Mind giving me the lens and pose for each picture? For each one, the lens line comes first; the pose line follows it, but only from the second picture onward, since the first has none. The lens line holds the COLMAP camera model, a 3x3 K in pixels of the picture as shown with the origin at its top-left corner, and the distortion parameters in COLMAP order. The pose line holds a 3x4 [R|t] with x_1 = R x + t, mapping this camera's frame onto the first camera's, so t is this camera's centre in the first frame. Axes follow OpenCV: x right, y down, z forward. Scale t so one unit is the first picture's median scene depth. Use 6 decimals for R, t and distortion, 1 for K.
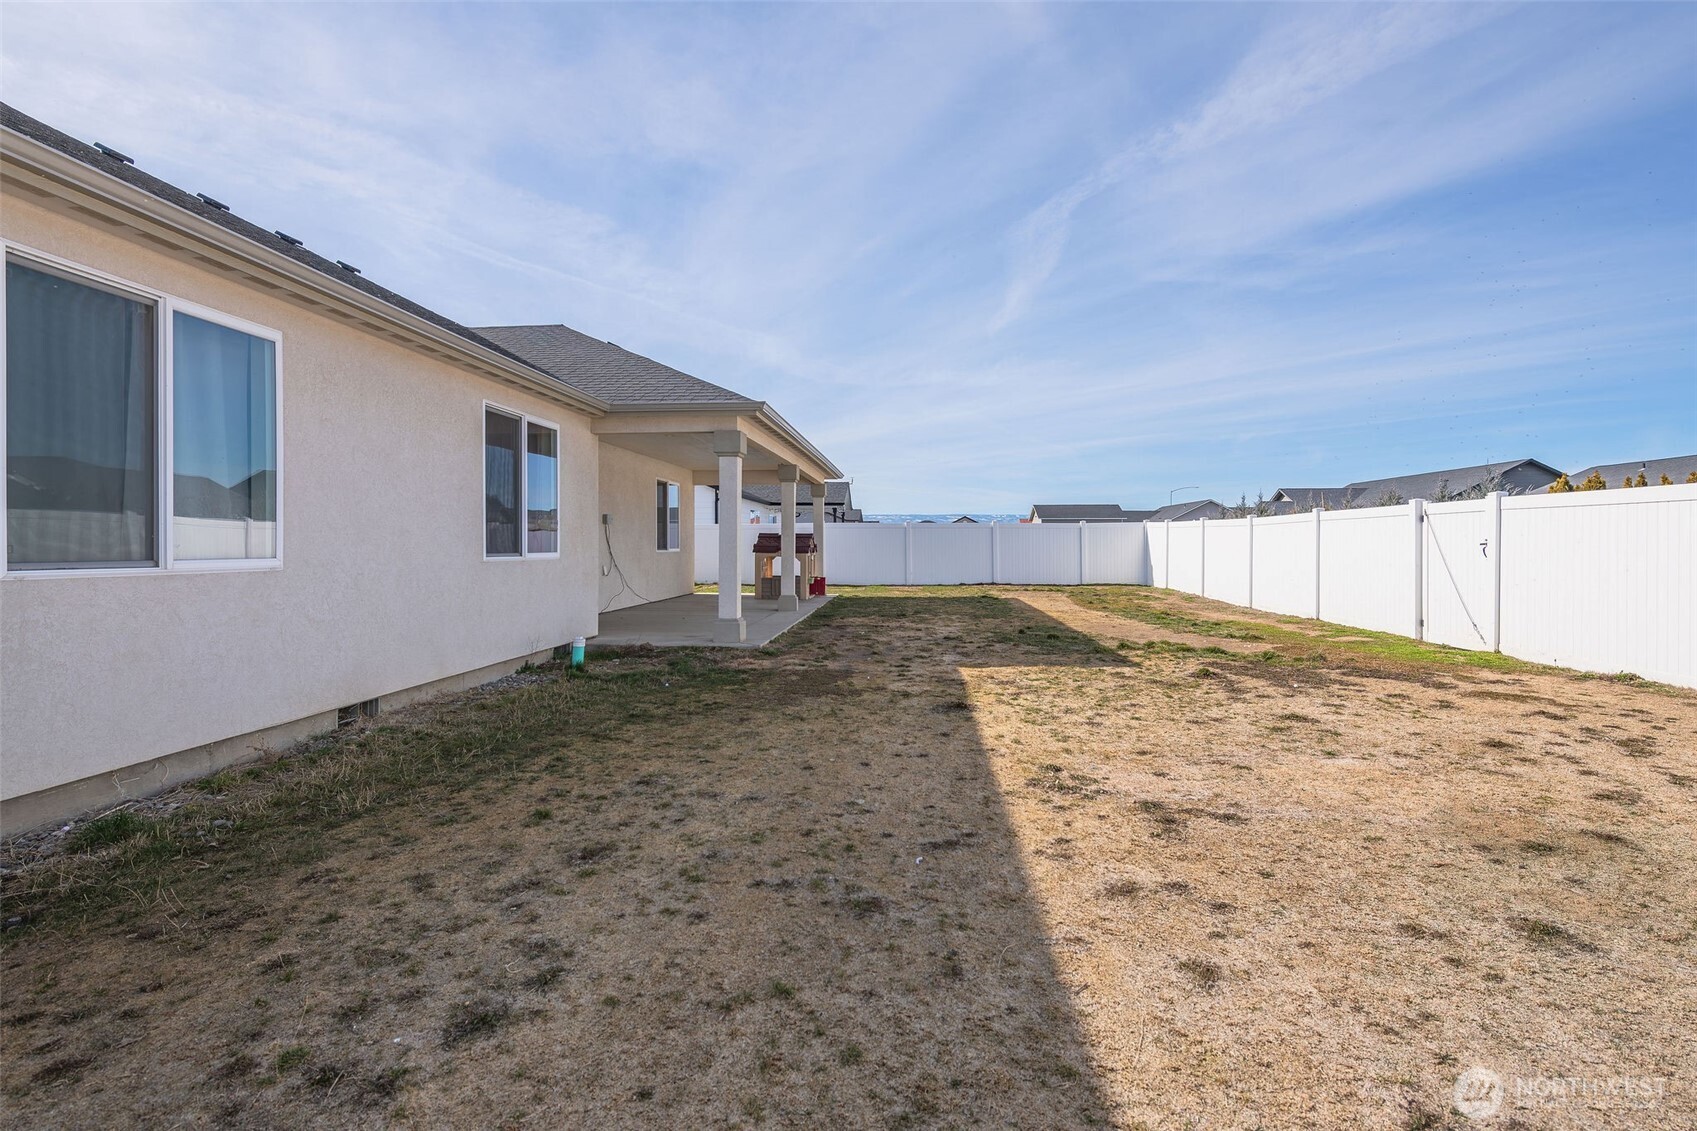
lens RADIAL K [[791.7, 0, 833.4], [0, 791.7, 544.0], [0, 0, 1]] dist [0.015853, -0.000305]
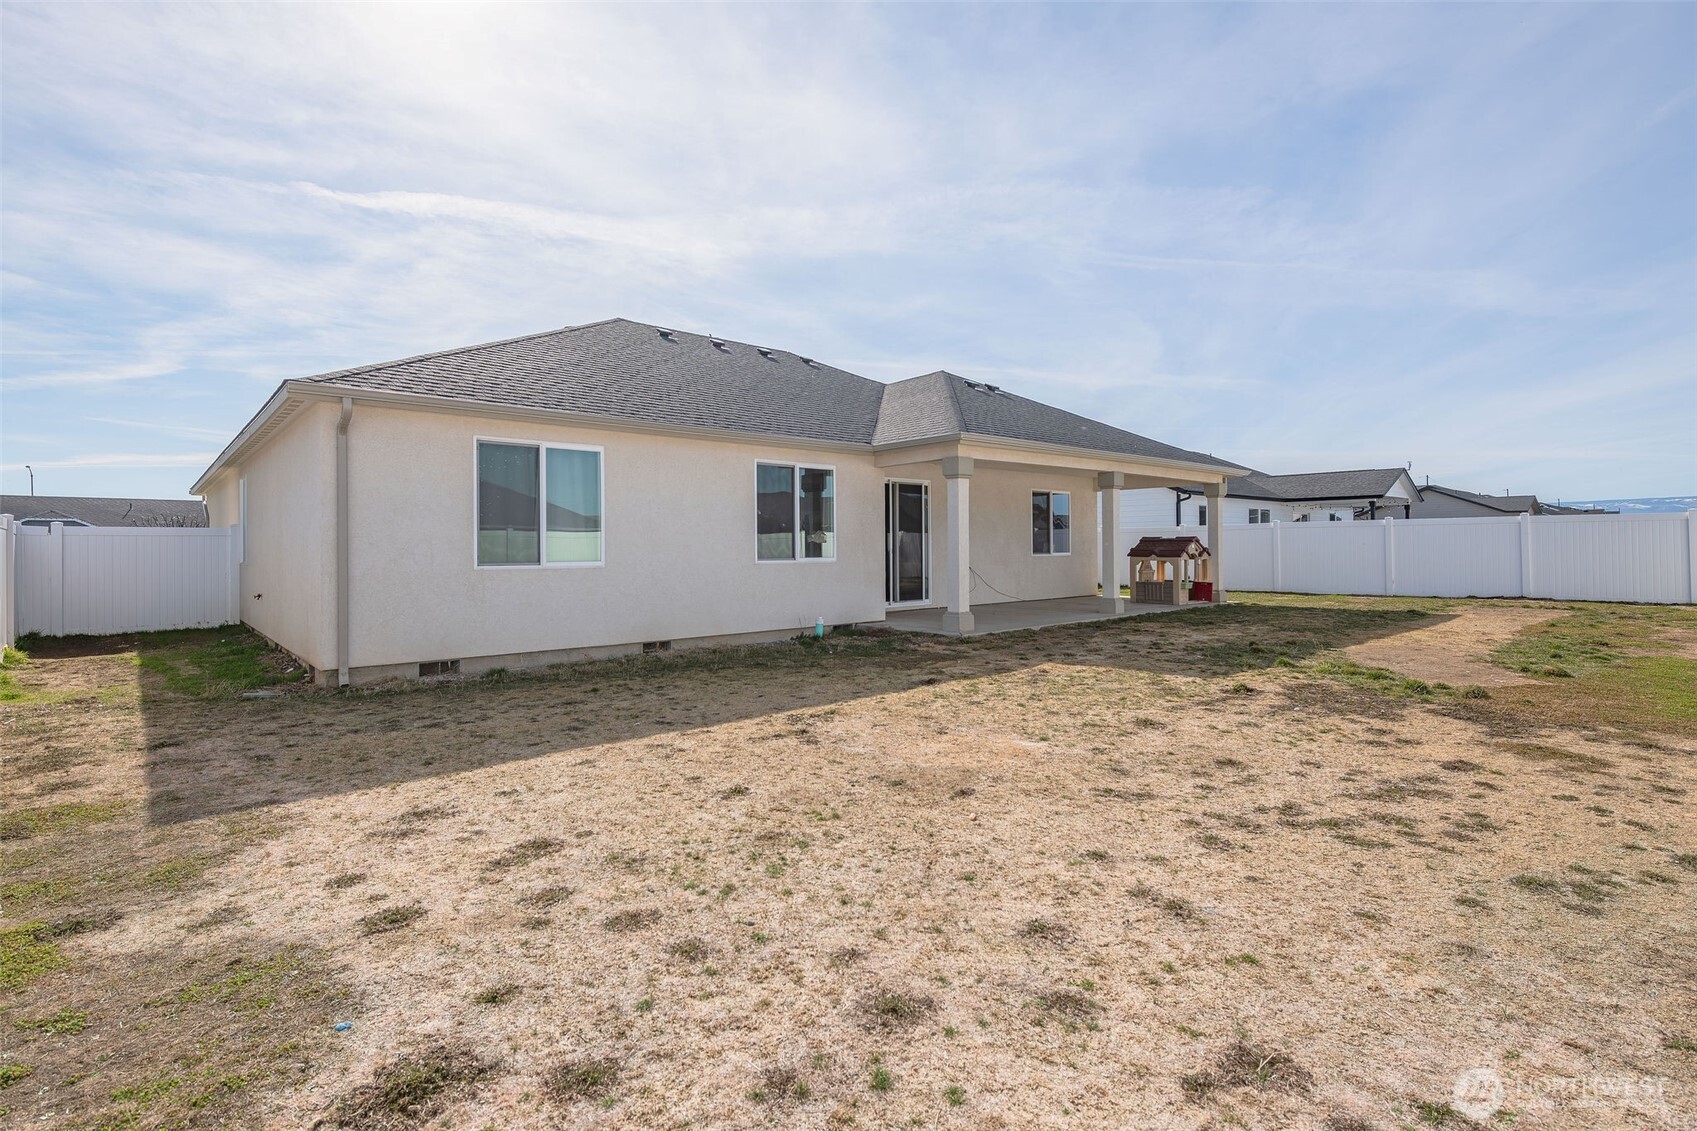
lens RADIAL K [[791.7, 0, 833.4], [0, 791.7, 544.0], [0, 0, 1]] dist [0.015853, -0.000305]
pose [[0.726410, -0.006457, -0.687231, 0.402606], [0.006151, 0.999977, -0.002894, -0.005827], [0.687234, -0.002125, 0.726433, -0.012316]]
